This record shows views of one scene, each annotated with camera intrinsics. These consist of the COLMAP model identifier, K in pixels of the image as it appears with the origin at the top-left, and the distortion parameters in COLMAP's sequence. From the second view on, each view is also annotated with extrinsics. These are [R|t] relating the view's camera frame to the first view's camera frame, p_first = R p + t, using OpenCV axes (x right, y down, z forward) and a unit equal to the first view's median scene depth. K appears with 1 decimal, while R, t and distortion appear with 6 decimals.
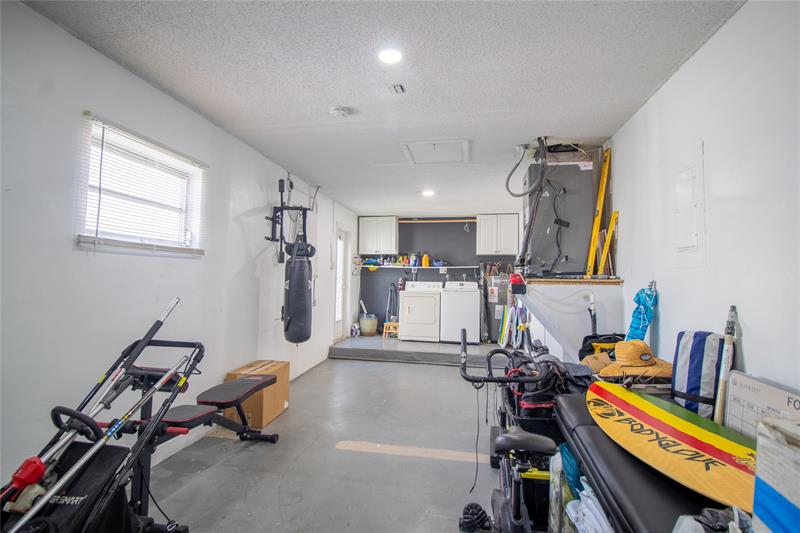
lens RADIAL K [[370.0, 0, 382.3], [0, 370.0, 265.5], [0, 0, 1]] dist [-0.000599, -0.000001]
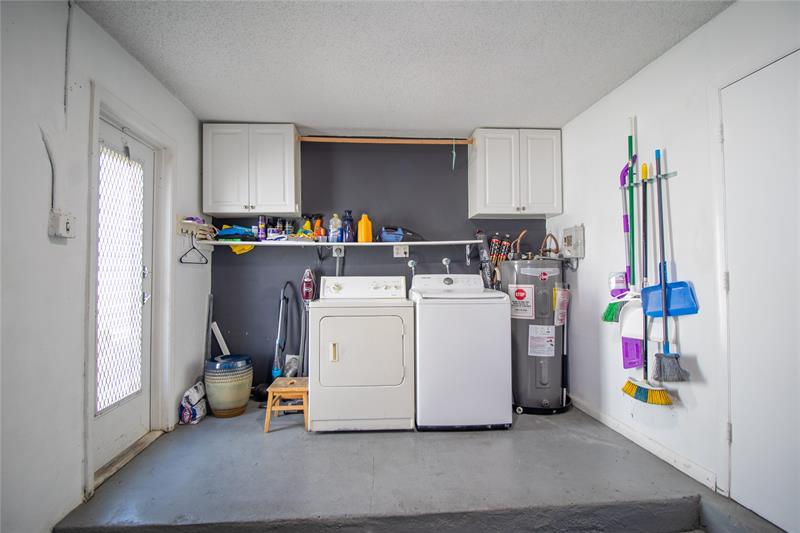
lens RADIAL K [[370.0, 0, 382.3], [0, 370.0, 265.5], [0, 0, 1]] dist [-0.000599, -0.000001]
pose [[0.960302, -0.015615, 0.278525, 0.012681], [0.009763, 0.999702, 0.022384, 0.020870], [-0.278791, -0.018776, 0.960168, 0.565616]]
